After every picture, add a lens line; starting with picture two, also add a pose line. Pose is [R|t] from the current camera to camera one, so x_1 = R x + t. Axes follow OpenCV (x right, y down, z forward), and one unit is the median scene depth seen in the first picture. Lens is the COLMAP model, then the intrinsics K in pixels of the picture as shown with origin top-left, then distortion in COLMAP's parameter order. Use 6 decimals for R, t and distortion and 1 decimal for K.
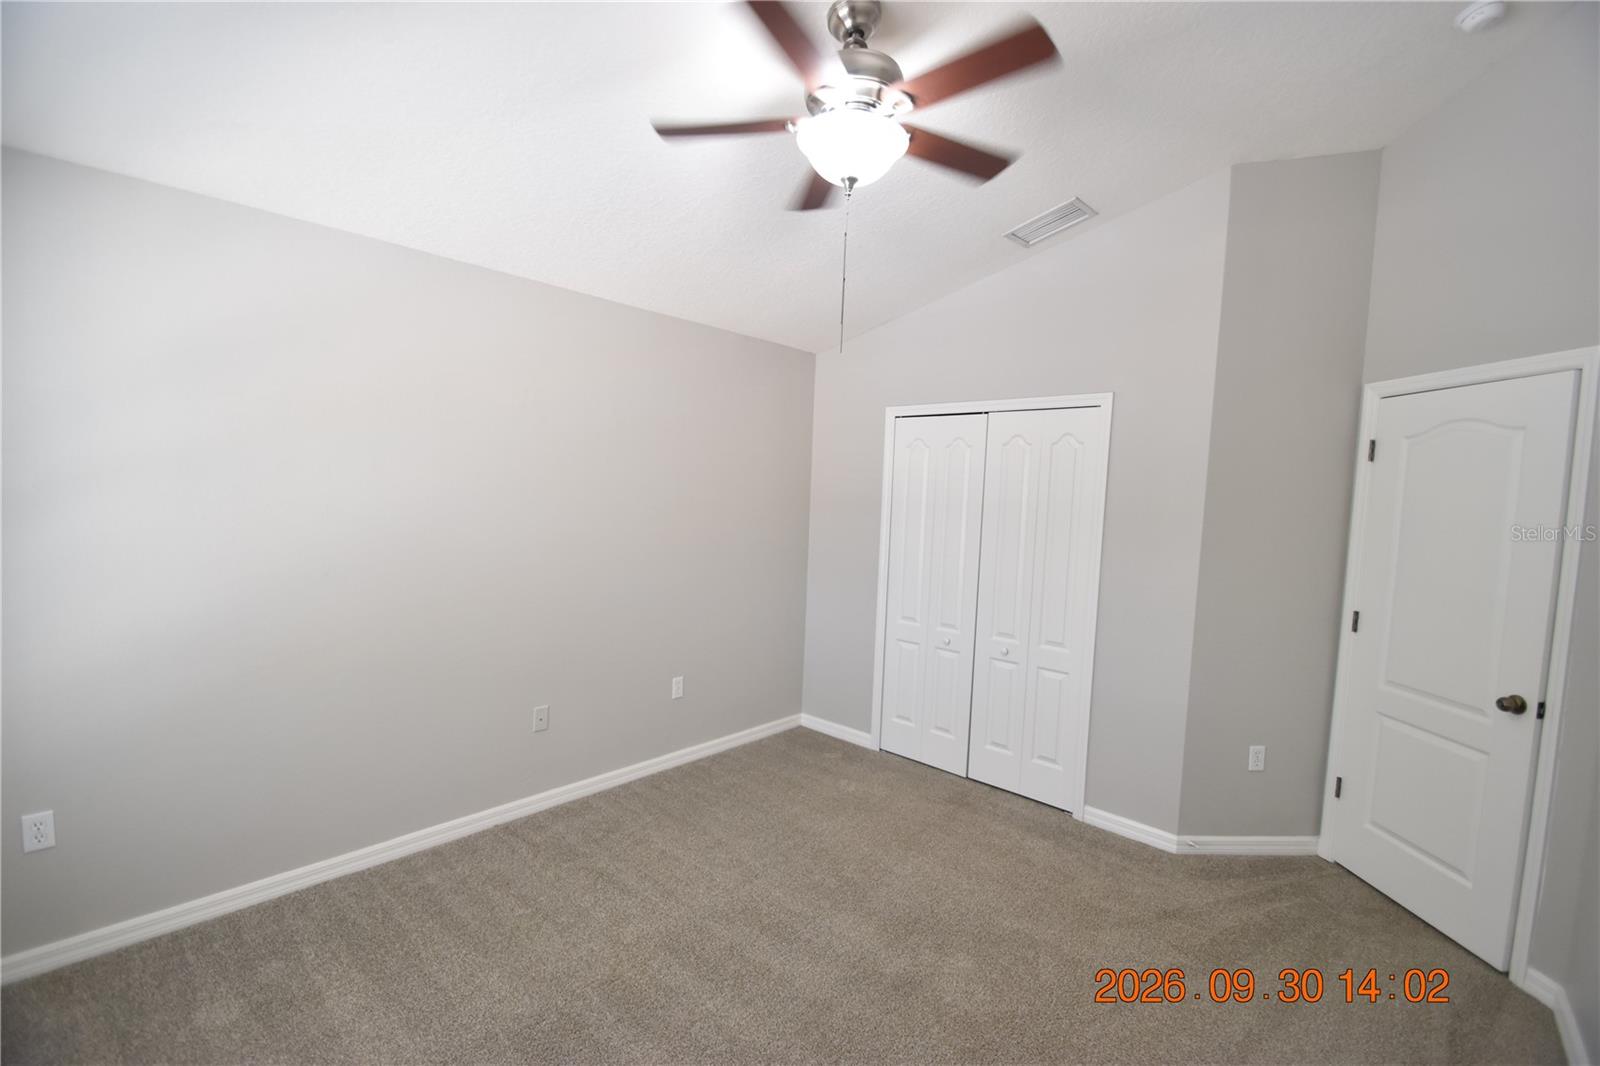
lens RADIAL K [[699.3, 0, 791.4], [0, 699.3, 539.4], [0, 0, 1]] dist [0.019904, -0.020983]
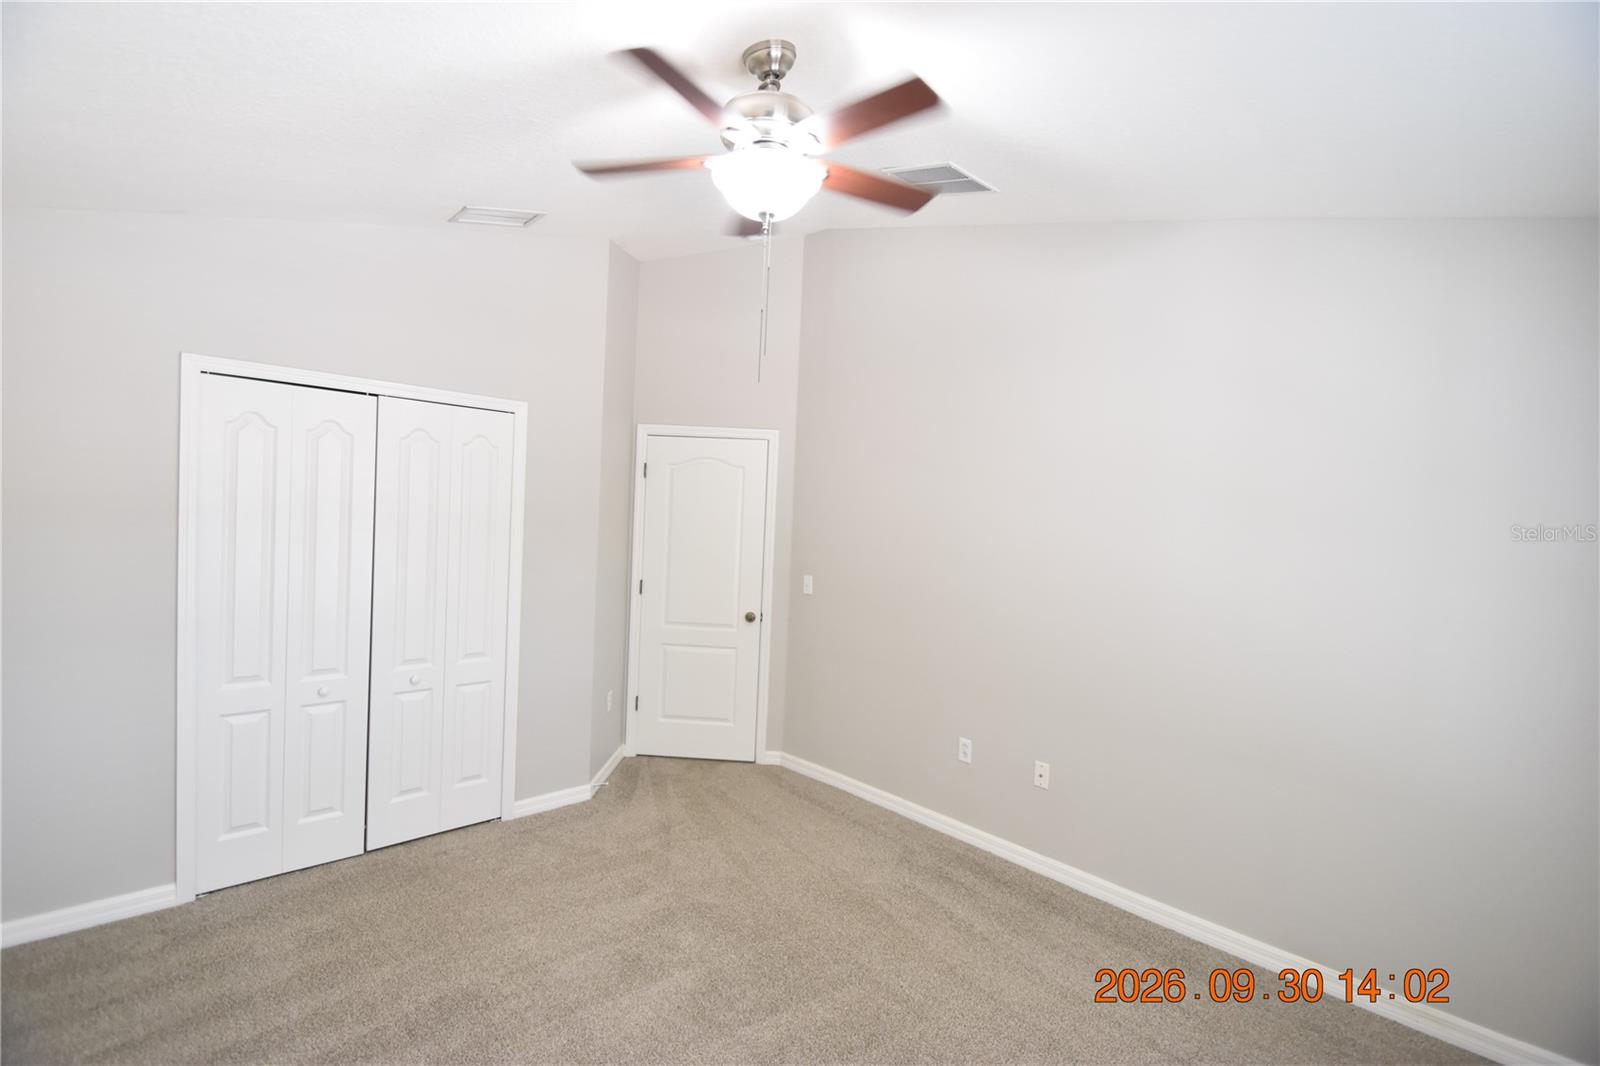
lens RADIAL K [[699.3, 0, 791.4], [0, 699.3, 539.4], [0, 0, 1]] dist [0.019904, -0.020983]
pose [[0.074753, -0.066031, 0.995014, -0.590887], [0.026016, 0.997595, 0.064248, -0.064890], [-0.996863, 0.021084, 0.076291, 0.551655]]
